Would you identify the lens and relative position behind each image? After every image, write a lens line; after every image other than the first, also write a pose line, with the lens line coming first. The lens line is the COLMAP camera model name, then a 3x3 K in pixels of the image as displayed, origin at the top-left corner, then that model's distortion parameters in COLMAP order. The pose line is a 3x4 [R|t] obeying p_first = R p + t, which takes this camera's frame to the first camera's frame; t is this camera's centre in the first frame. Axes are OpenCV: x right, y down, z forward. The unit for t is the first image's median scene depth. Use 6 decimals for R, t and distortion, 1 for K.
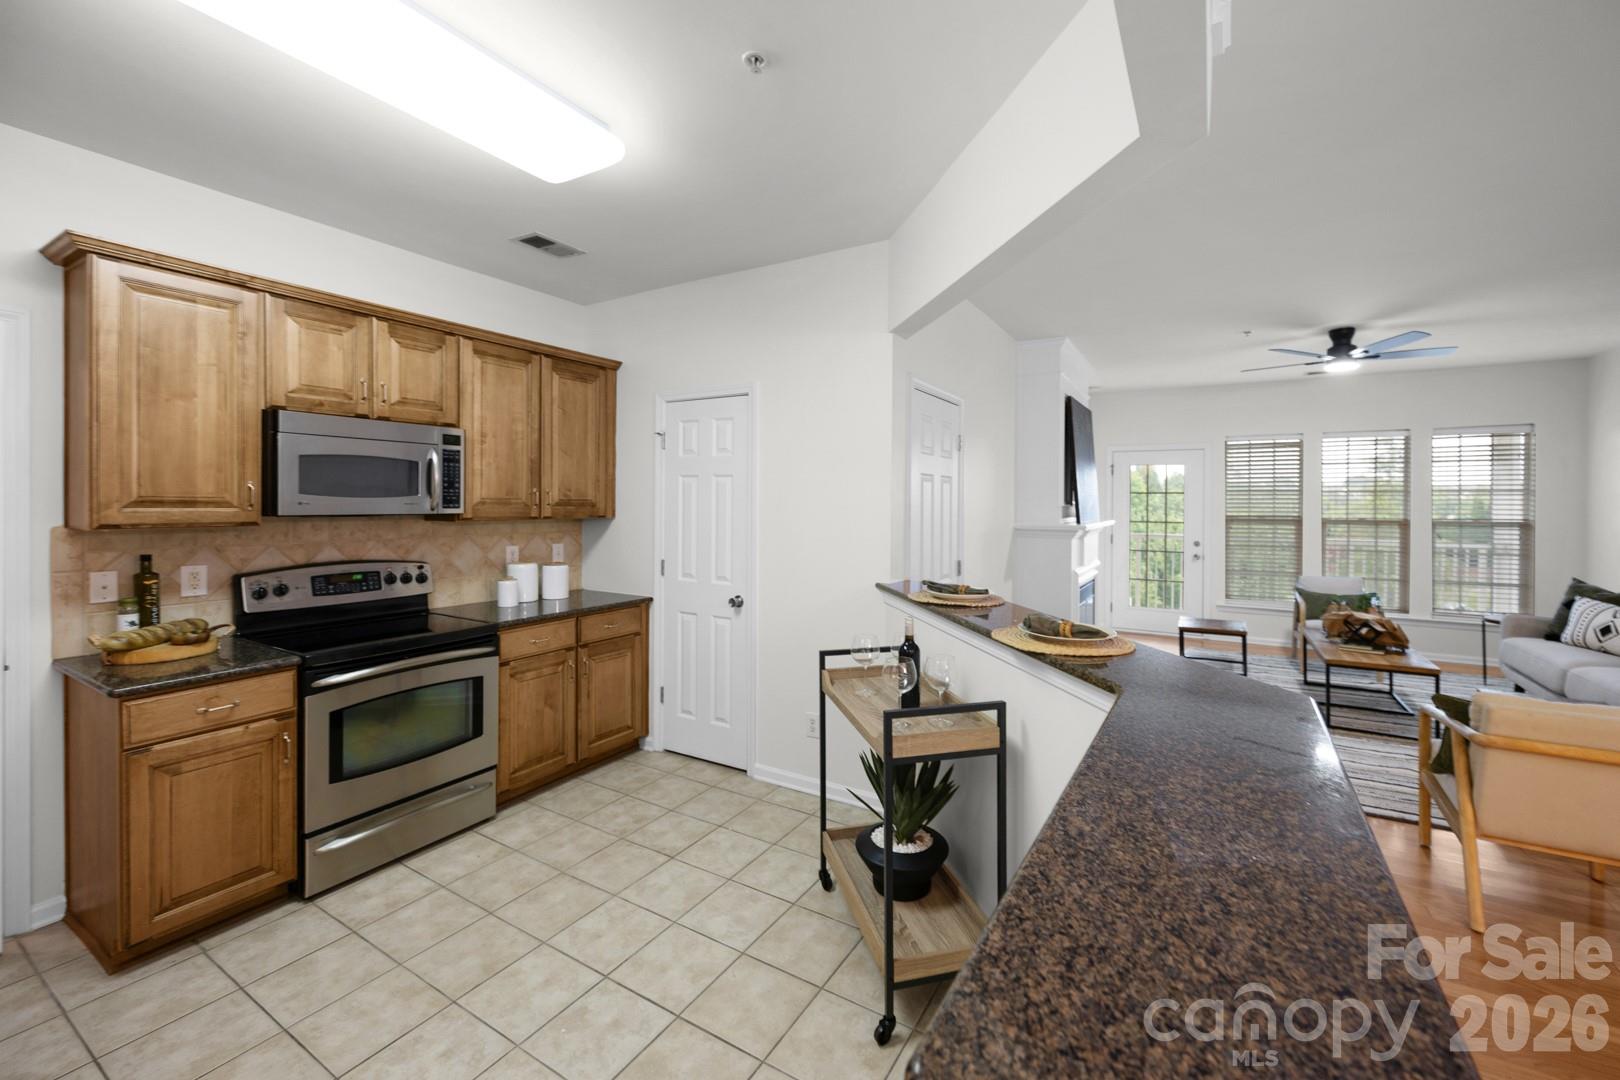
lens RADIAL K [[657.4, 0, 803.2], [0, 657.4, 507.6], [0, 0, 1]] dist [0.000290, -0.000443]
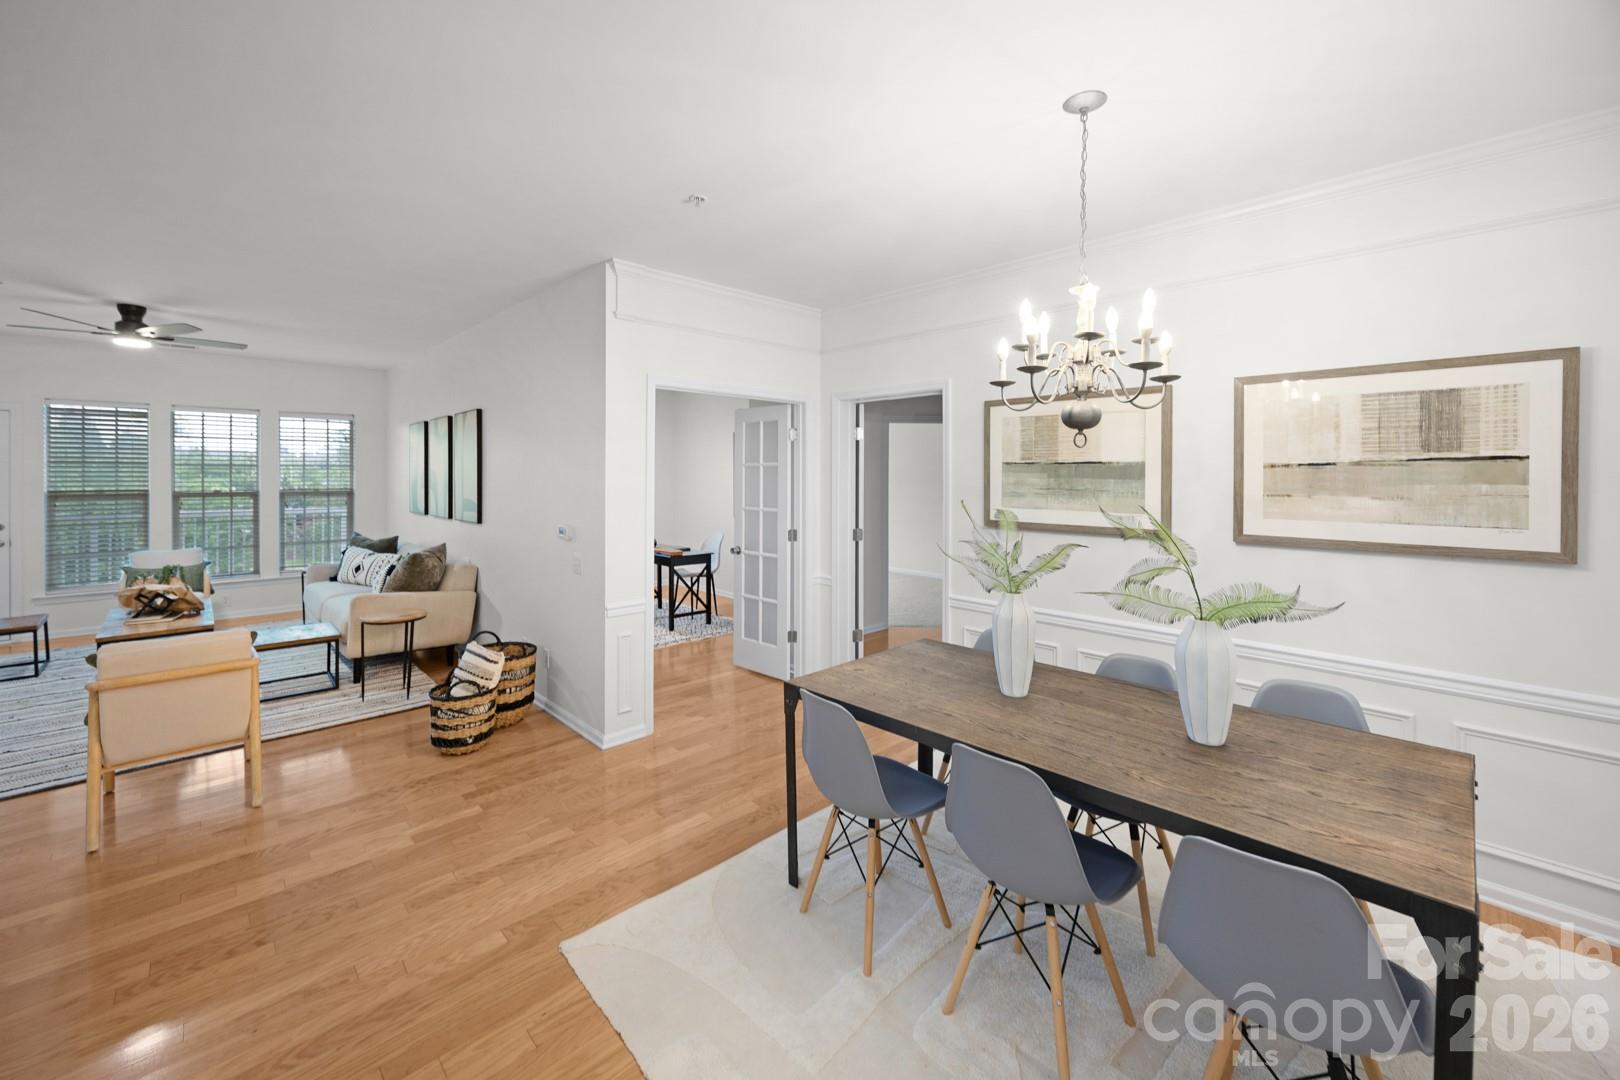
lens RADIAL K [[652.6, 0, 813.8], [0, 652.6, 477.7], [0, 0, 1]] dist [-0.000846, -0.000352]
pose [[0.243690, -0.007929, 0.969821, 0.180501], [0.004231, 0.999966, 0.007112, -0.018842], [-0.969844, 0.002370, 0.243715, -0.432672]]
